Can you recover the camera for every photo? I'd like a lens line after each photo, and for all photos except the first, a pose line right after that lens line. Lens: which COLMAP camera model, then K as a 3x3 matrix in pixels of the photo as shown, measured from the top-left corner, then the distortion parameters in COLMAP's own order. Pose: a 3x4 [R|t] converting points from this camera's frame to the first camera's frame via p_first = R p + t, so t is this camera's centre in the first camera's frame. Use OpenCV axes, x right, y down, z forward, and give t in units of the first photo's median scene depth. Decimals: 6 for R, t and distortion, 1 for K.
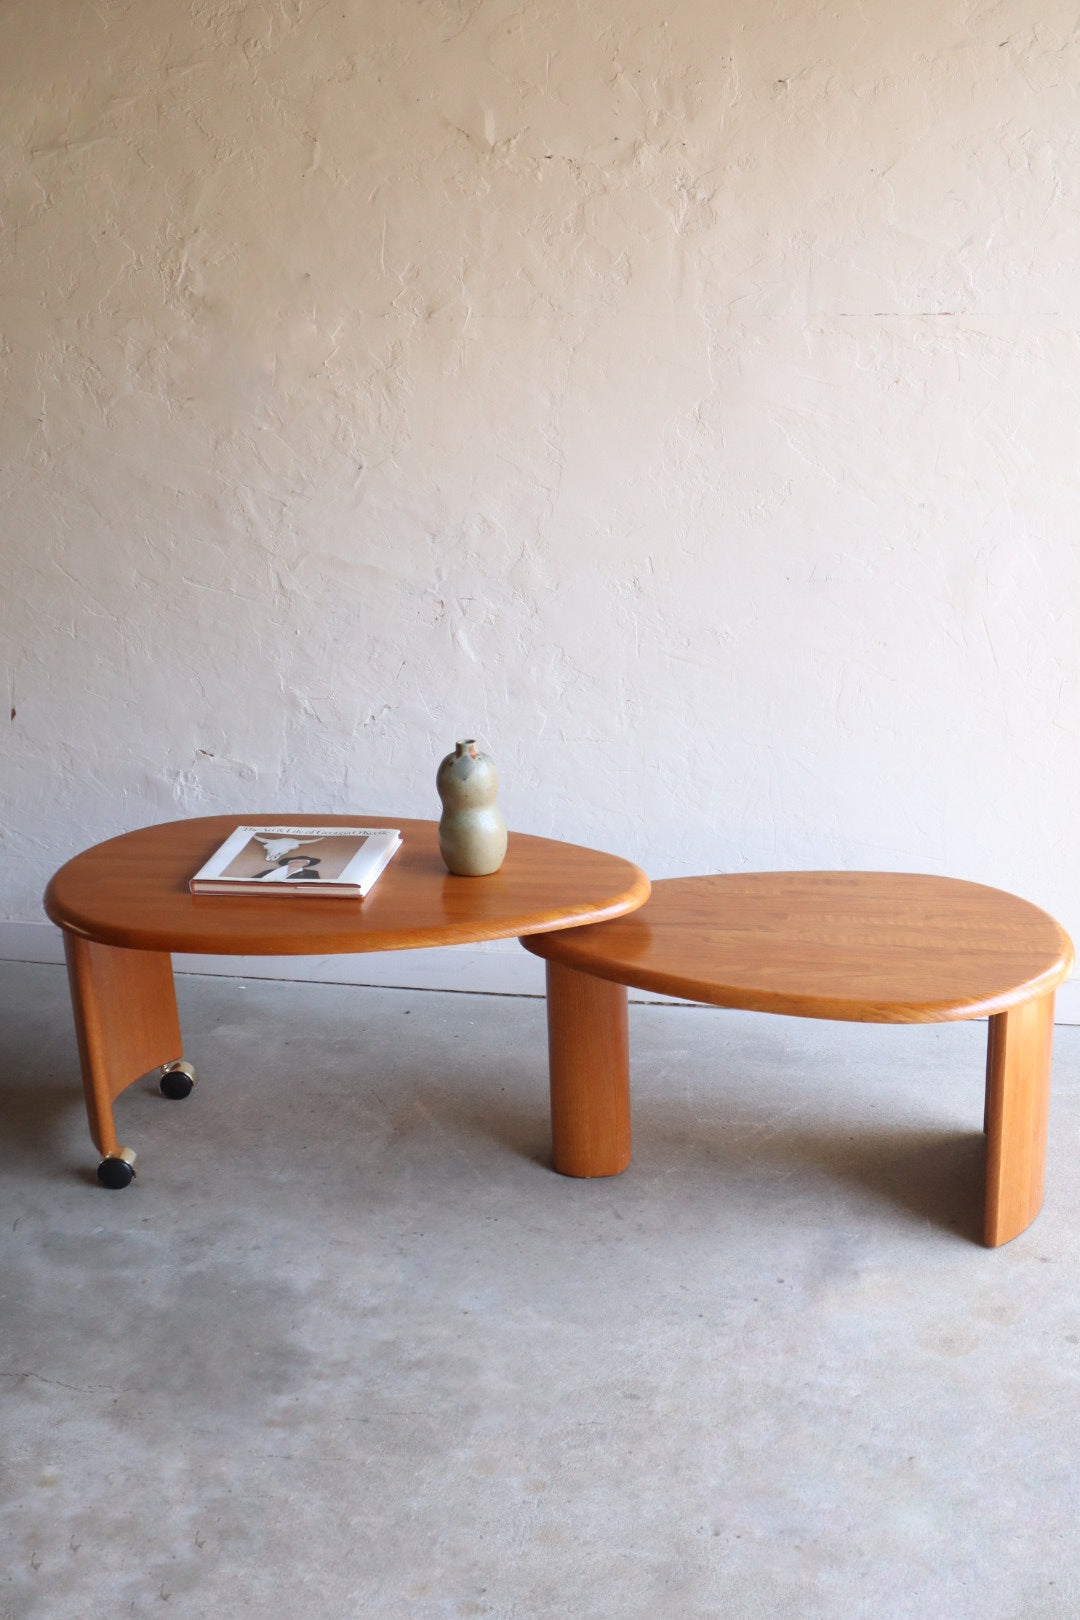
lens RADIAL K [[2093.9, 0, 548.8], [0, 2093.9, 824.1], [0, 0, 1]] dist [-0.030767, 0.000000]
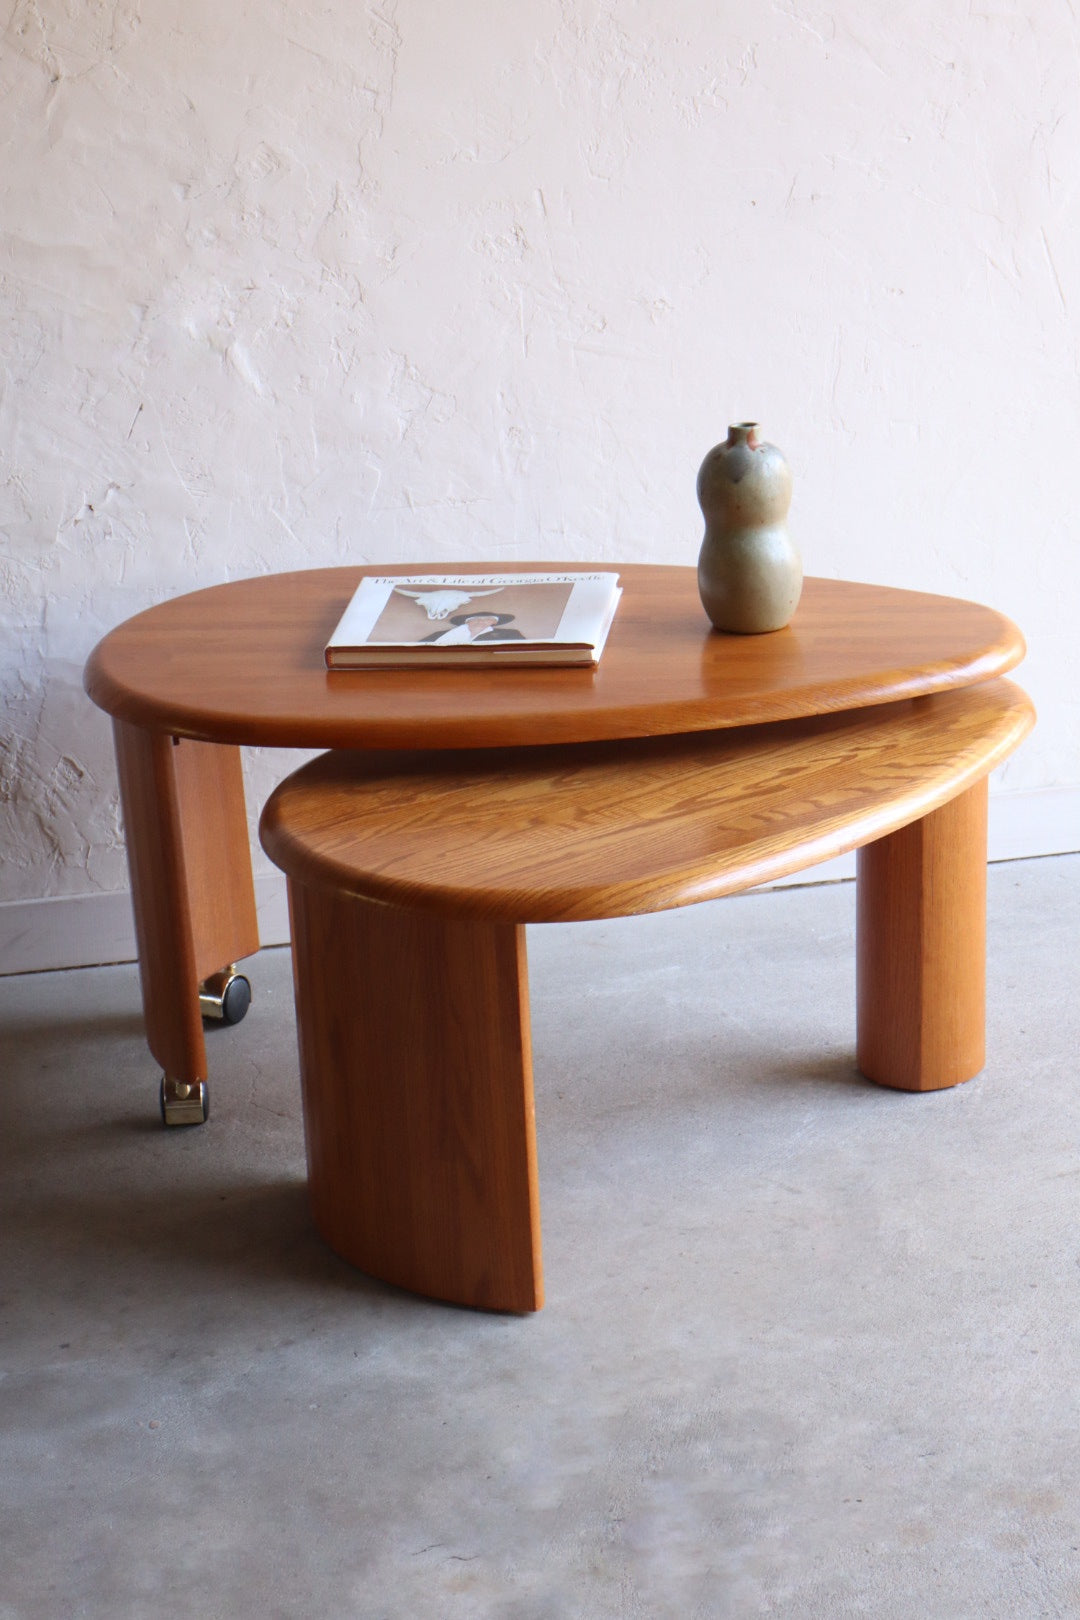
lens RADIAL K [[3667.9, 0, 536.6], [0, 3667.9, 830.4], [0, 0, 1]] dist [0.217899, 0.000000]
pose [[0.922808, -0.146031, 0.356511, -0.389494], [0.145304, 0.988963, 0.028980, 0.031083], [-0.356808, 0.025059, 0.933842, -0.028048]]
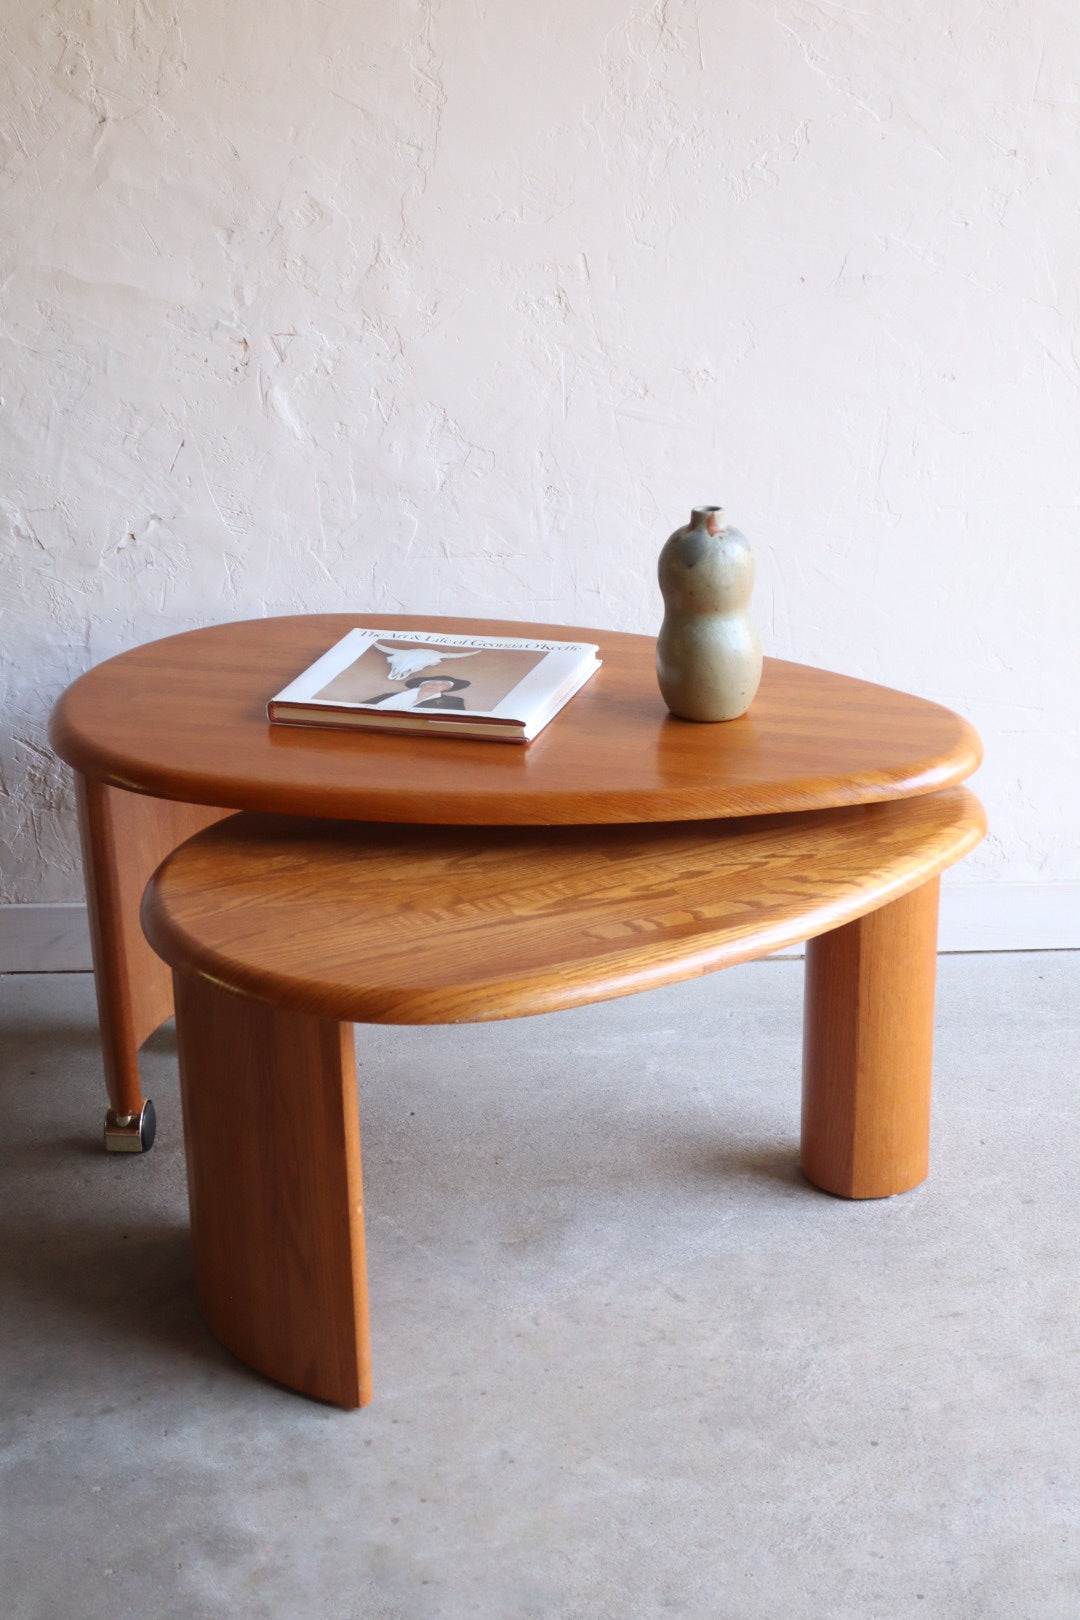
lens RADIAL K [[2976.7, 0, 541.7], [0, 2976.7, 822.4], [0, 0, 1]] dist [0.104141, 0.000000]
pose [[0.979403, -0.069192, 0.189690, -0.152043], [0.063241, 0.997303, 0.037254, 0.008849], [-0.191756, -0.024491, 0.981137, 0.121998]]
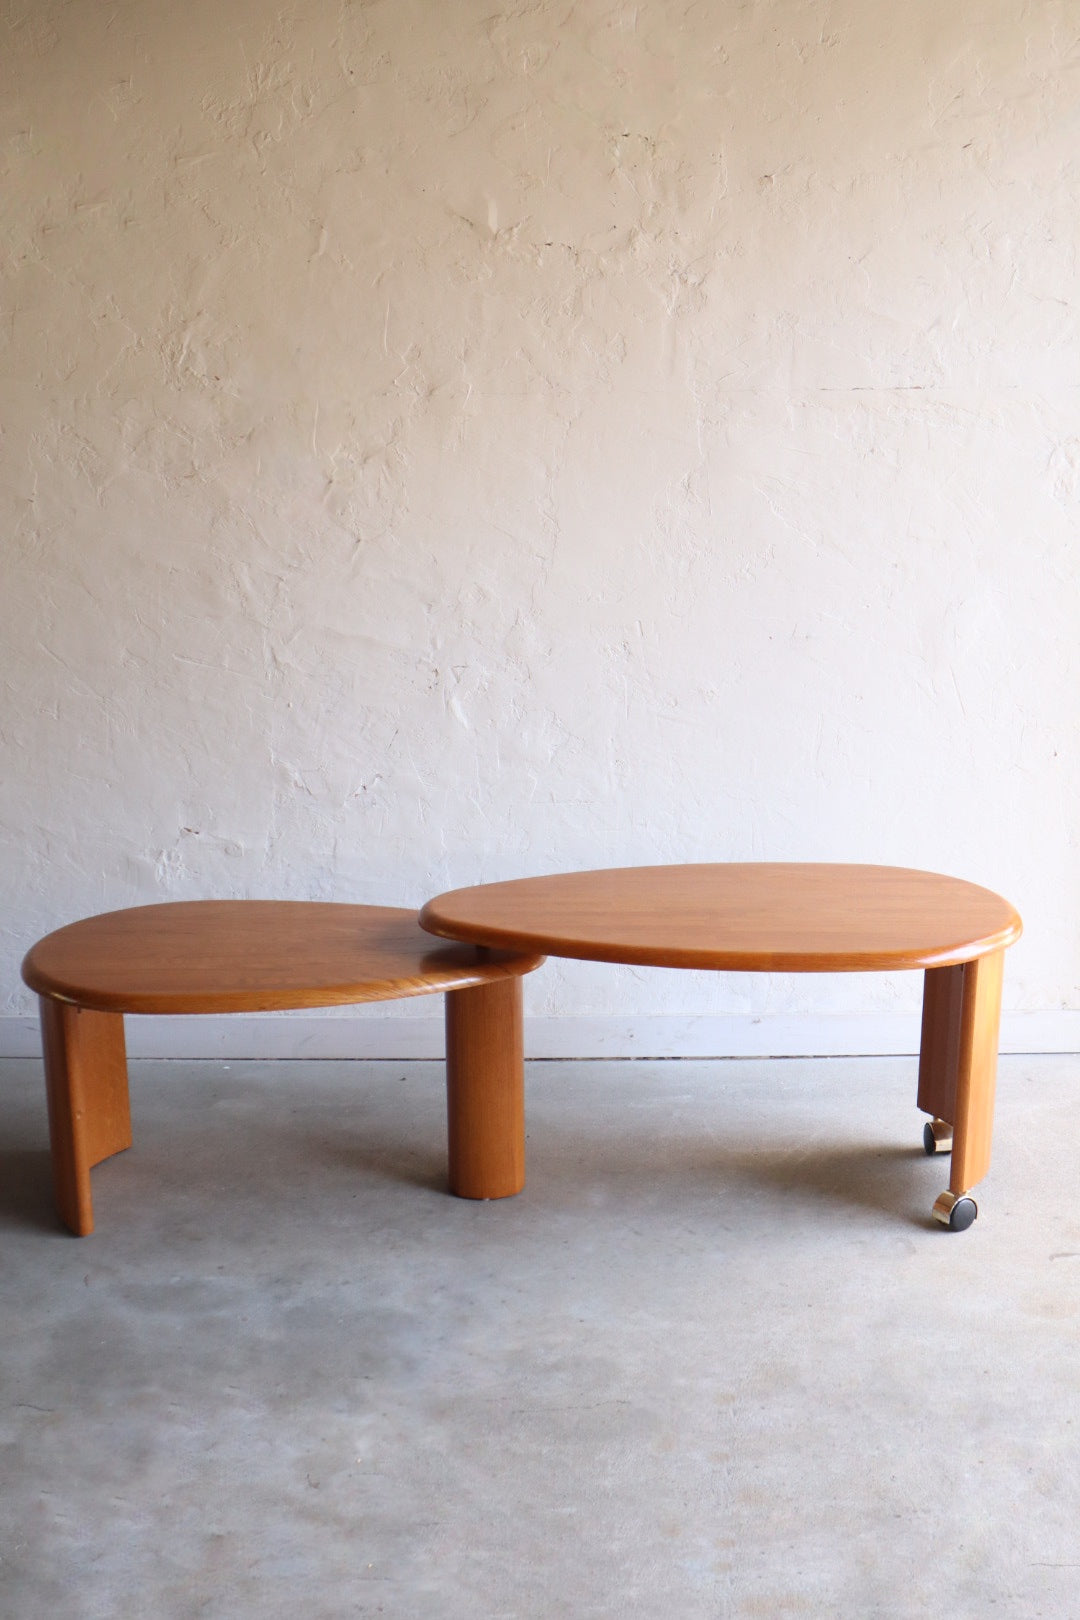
lens RADIAL K [[2093.9, 0, 536.0], [0, 2093.9, 811.8], [0, 0, 1]] dist [-0.030767, 0.000000]
pose [[0.985451, -0.027985, 0.167640, -0.189832], [0.046431, 0.993158, -0.107151, 0.081486], [-0.163495, 0.113376, 0.980008, -0.013902]]
